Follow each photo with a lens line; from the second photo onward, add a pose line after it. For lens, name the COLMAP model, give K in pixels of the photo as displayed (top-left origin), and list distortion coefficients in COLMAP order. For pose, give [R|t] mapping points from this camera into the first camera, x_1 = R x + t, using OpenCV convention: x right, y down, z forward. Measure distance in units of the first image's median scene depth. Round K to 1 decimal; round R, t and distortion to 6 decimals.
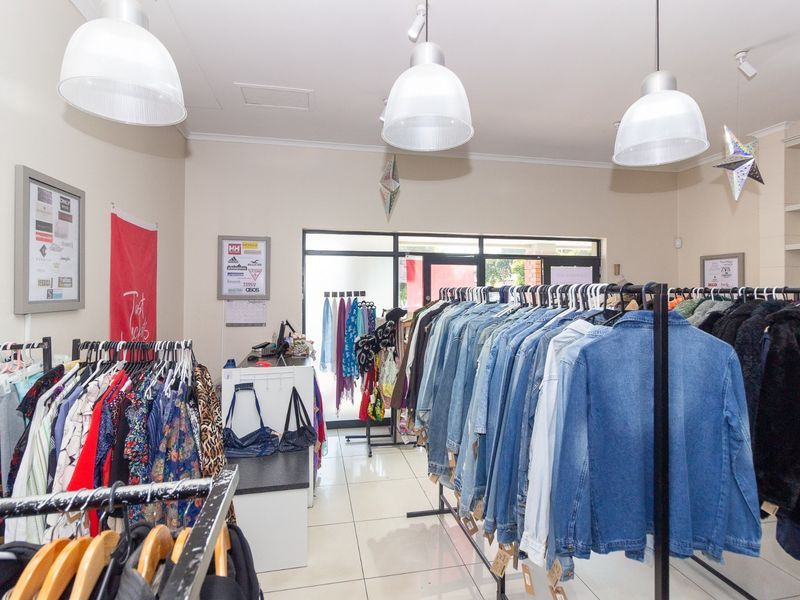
lens RADIAL K [[425.5, 0, 403.1], [0, 425.5, 286.3], [0, 0, 1]] dist [-0.000707, 0.000224]
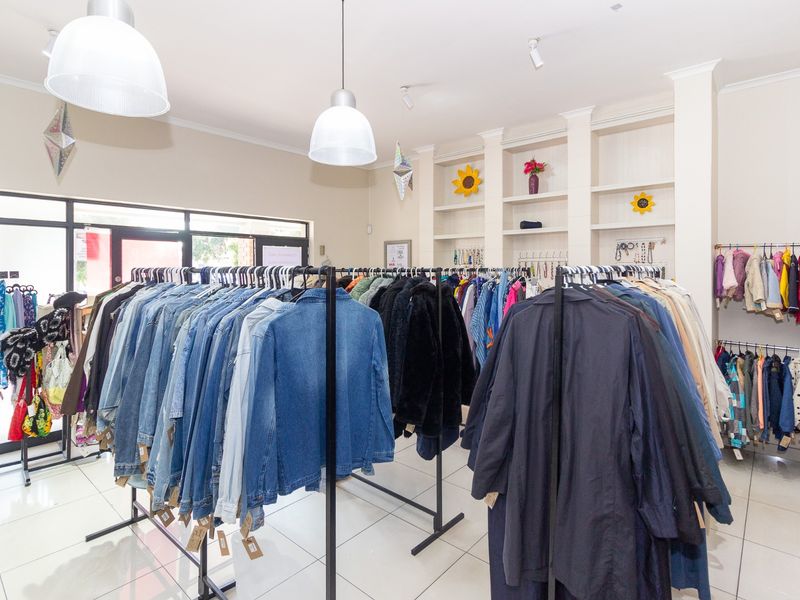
lens RADIAL K [[426.3, 0, 402.1], [0, 426.3, 267.7], [0, 0, 1]] dist [-0.000379, -0.000269]
pose [[0.799899, -0.001116, 0.600133, 0.006247], [-0.002917, 0.999979, 0.005747, -0.005225], [-0.600127, -0.006348, 0.799879, -0.065585]]
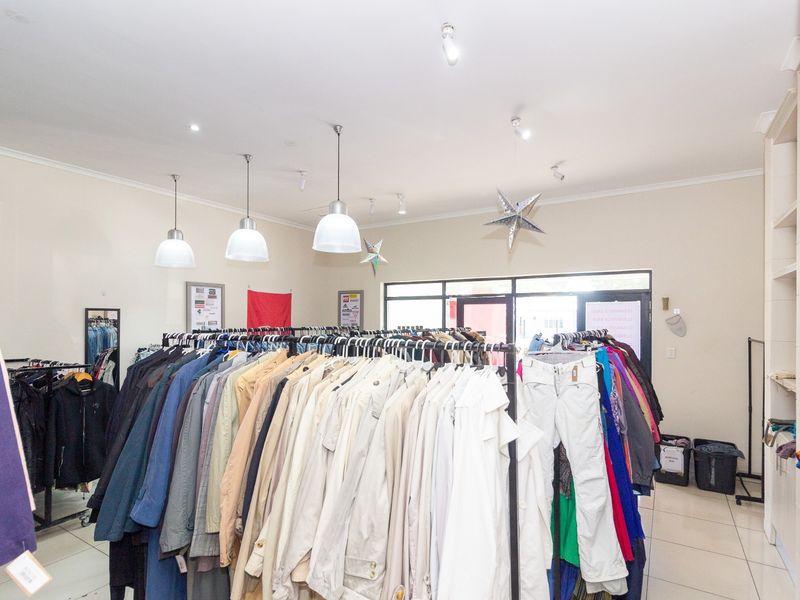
lens RADIAL K [[426.2, 0, 401.8], [0, 426.2, 320.8], [0, 0, 1]] dist [-0.003282, 0.000257]
pose [[0.713507, 0.002169, -0.700644, 2.960000], [0.007011, 0.999923, 0.010235, -0.069060], [0.700613, -0.012215, 0.713437, -0.001923]]
